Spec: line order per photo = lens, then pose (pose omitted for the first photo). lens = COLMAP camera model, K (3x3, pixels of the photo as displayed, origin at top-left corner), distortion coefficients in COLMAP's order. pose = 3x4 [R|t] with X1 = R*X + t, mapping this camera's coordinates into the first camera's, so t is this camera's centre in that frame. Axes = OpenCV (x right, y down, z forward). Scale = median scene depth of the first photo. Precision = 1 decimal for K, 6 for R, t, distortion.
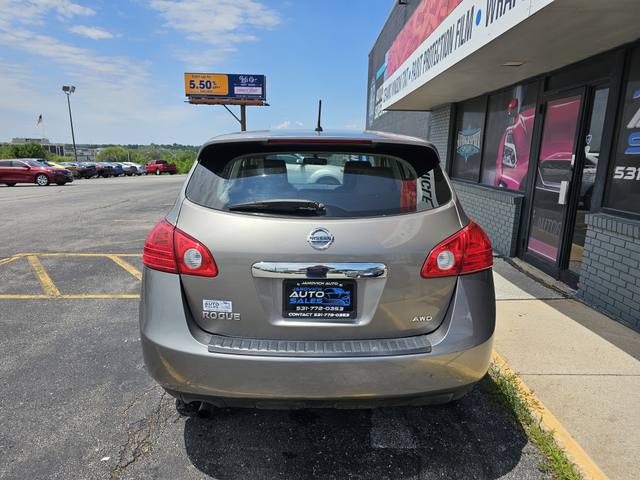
lens RADIAL K [[440.0, 0, 320.0], [0, 440.0, 243.0], [0, 0, 1]] dist [0.055167, -0.056074]
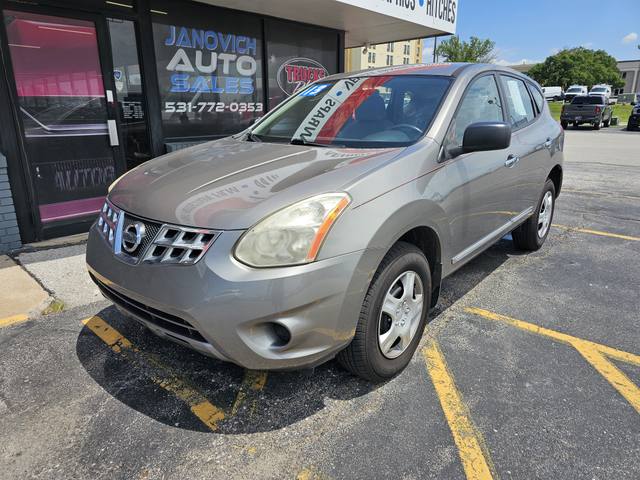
lens RADIAL K [[423.3, 0, 318.7], [0, 423.3, 231.1], [0, 0, 1]] dist [0.052108, -0.050126]
pose [[-0.752922, -0.192921, 0.629198, -0.297033], [0.126366, 0.895898, 0.425909, -0.202407], [-0.645864, 0.400185, -0.650163, 1.098001]]
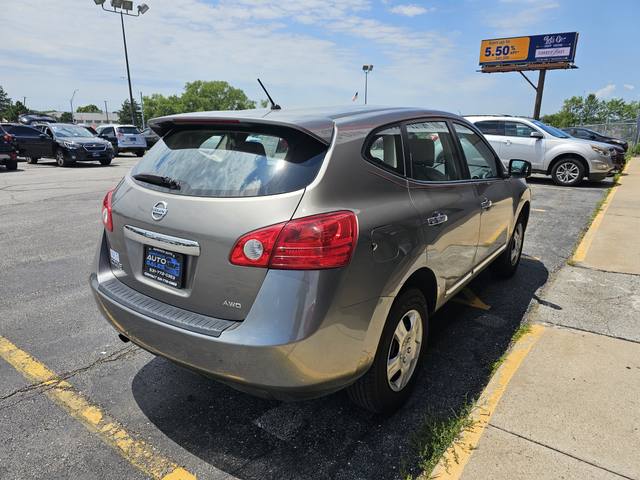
lens RADIAL K [[440.0, 0, 320.0], [0, 440.0, 243.0], [0, 0, 1]] dist [0.055167, -0.056074]
pose [[0.808798, 0.151878, -0.568137, 0.277636], [-0.117699, 0.988335, 0.096653, -0.024090], [0.576189, -0.011303, 0.817238, 0.094542]]
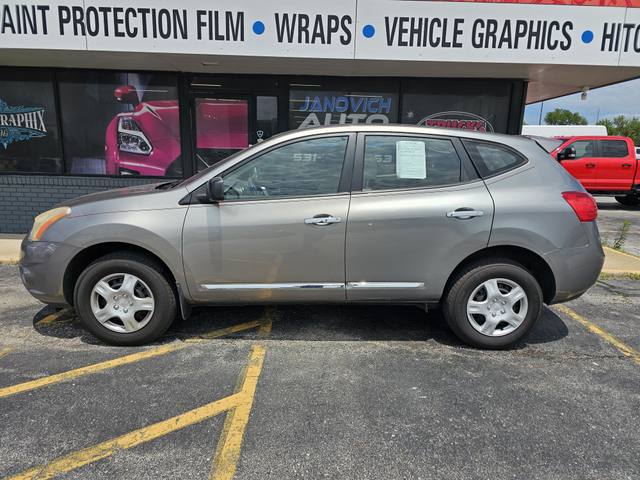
lens RADIAL K [[430.7, 0, 328.4], [0, 430.7, 240.4], [0, 0, 1]] dist [0.059363, -0.059713]
pose [[-0.022923, -0.215839, 0.976160, -0.615829], [0.177594, 0.960008, 0.216438, -0.124877], [-0.983837, 0.178322, 0.016326, 0.616434]]
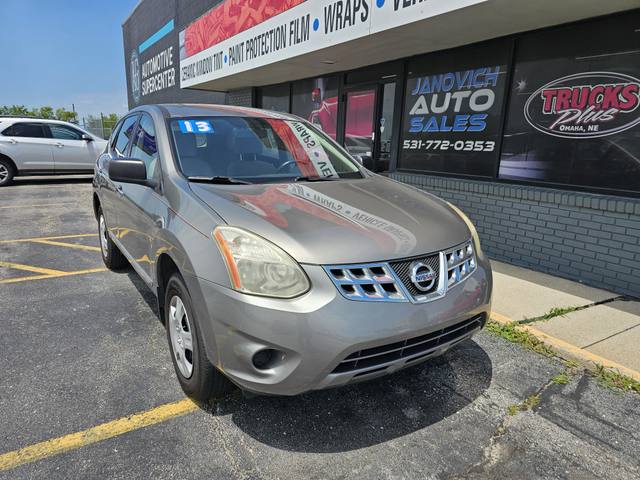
lens RADIAL K [[440.0, 0, 320.0], [0, 440.0, 243.0], [0, 0, 1]] dist [0.055167, -0.056074]
pose [[0.850255, -0.115919, 0.513449, -0.261210], [0.094511, 0.993217, 0.067727, 0.030567], [-0.517817, -0.009059, 0.855443, -0.090740]]
